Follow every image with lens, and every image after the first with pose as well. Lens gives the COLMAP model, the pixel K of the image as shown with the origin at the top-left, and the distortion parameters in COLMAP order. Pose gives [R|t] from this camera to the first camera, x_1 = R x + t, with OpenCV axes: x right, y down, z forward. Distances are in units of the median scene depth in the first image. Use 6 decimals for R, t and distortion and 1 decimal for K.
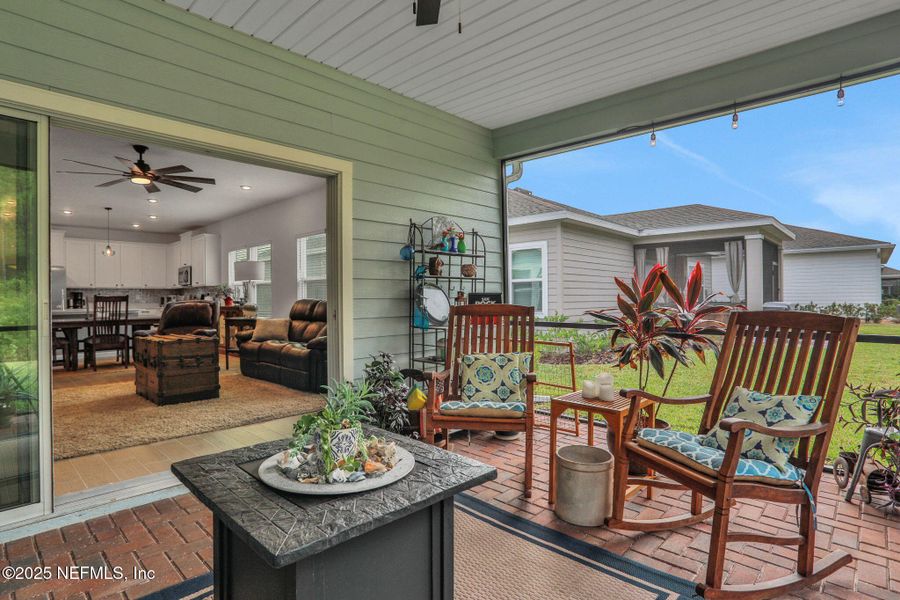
lens RADIAL K [[450.6, 0, 450.0], [0, 450.6, 300.0], [0, 0, 1]] dist [0.000154, -0.000178]
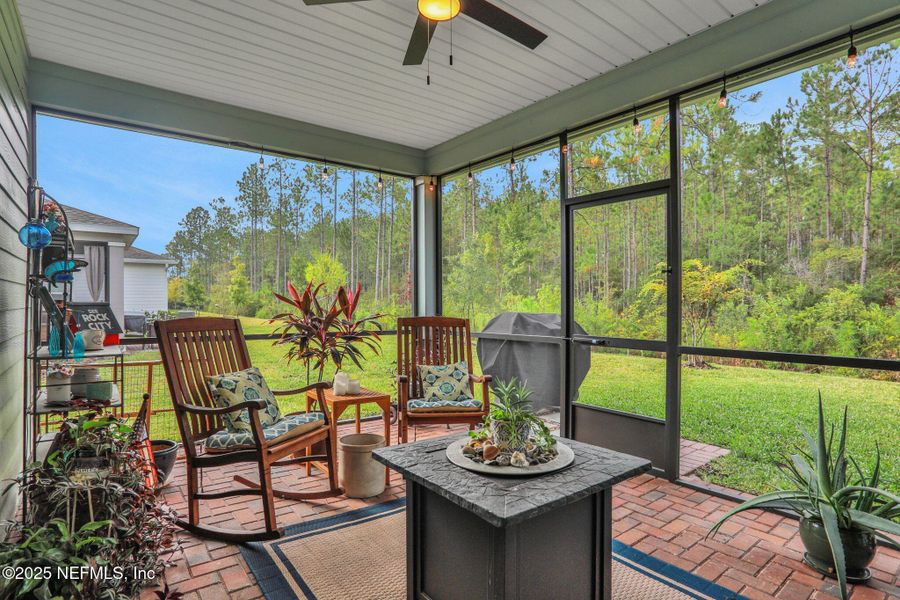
lens RADIAL K [[453.8, 0, 450.0], [0, 453.8, 300.0], [0, 0, 1]] dist [-0.037959, 0.000553]
pose [[0.206623, 0.016354, 0.978284, -0.728230], [0.000396, 0.999859, -0.016799, -0.005573], [-0.978421, 0.003858, 0.206587, 0.464039]]
